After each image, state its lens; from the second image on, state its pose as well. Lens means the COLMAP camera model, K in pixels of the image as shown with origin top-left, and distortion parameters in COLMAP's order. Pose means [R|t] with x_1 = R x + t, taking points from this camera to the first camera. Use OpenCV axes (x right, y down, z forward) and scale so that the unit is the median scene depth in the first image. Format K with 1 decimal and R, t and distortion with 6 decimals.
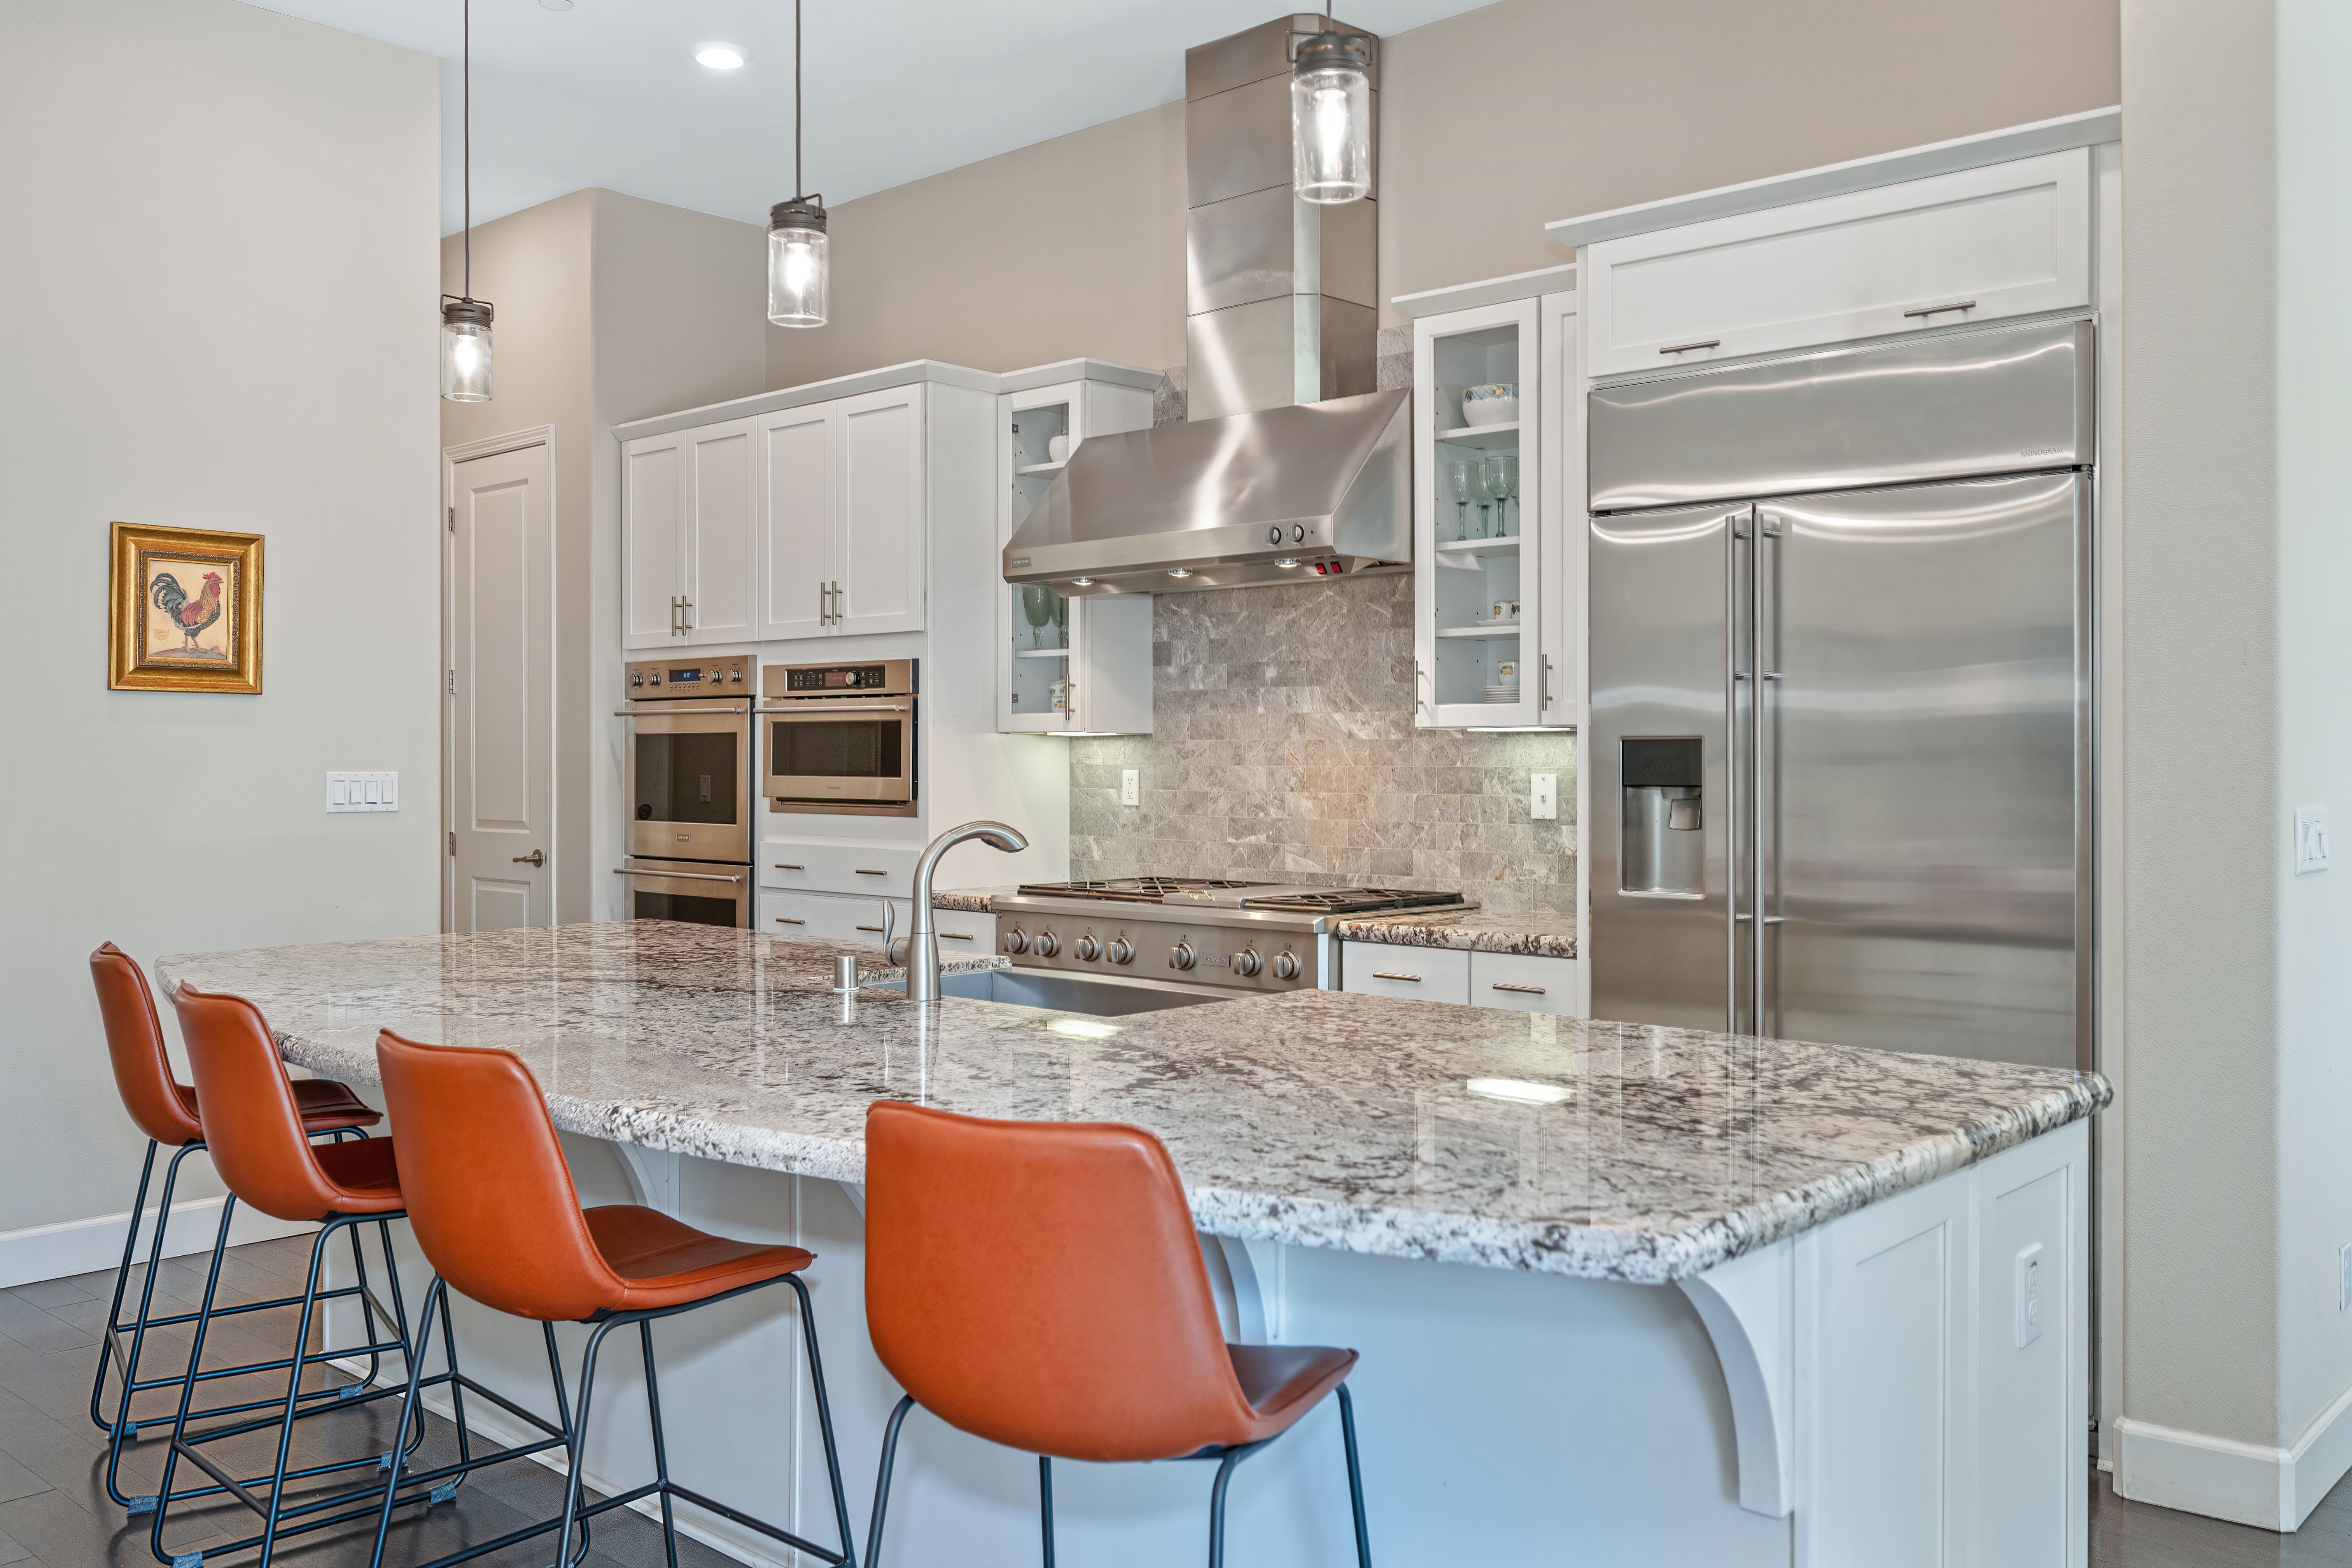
lens RADIAL K [[1968.7, 0, 1179.3], [0, 1968.7, 758.4], [0, 0, 1]] dist [-0.000315, -0.001622]
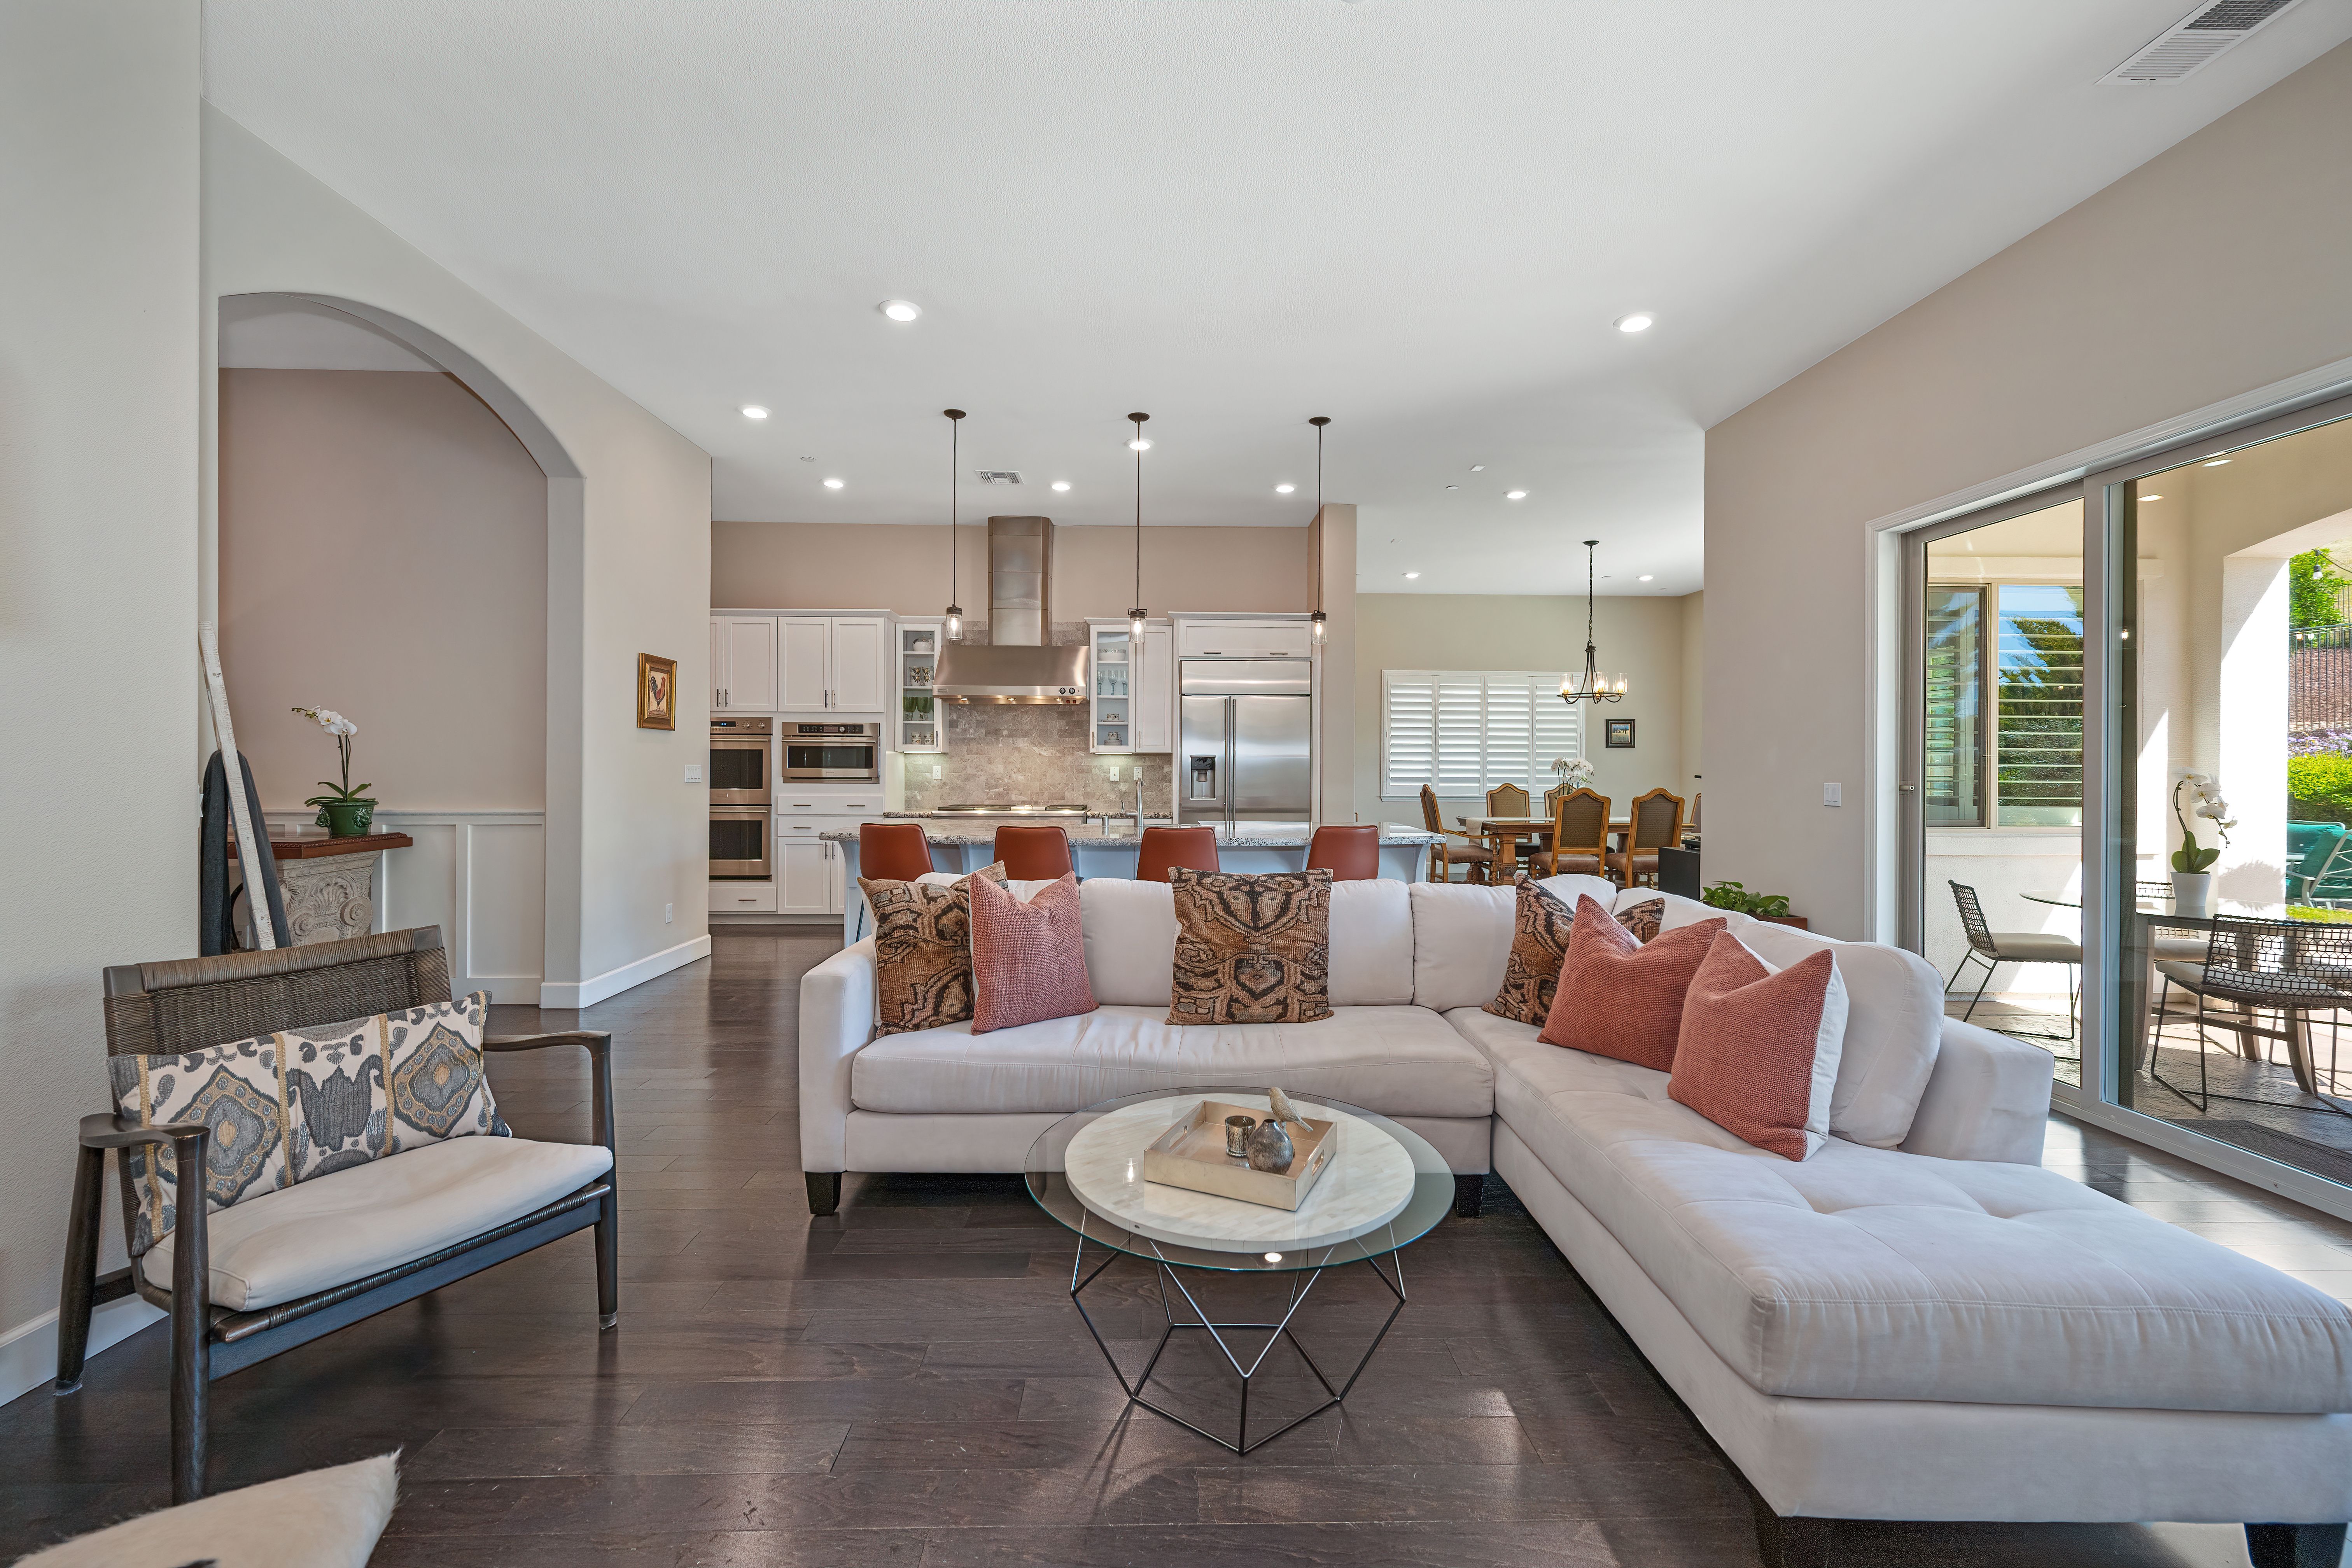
lens RADIAL K [[941.7, 0, 1177.4], [0, 941.7, 761.5], [0, 0, 1]] dist [0.002422, -0.000163]
pose [[0.717619, 0.006691, 0.696404, -0.773944], [-0.002638, 0.999973, -0.006889, 0.008664], [-0.696431, 0.003107, 0.717617, -0.181770]]
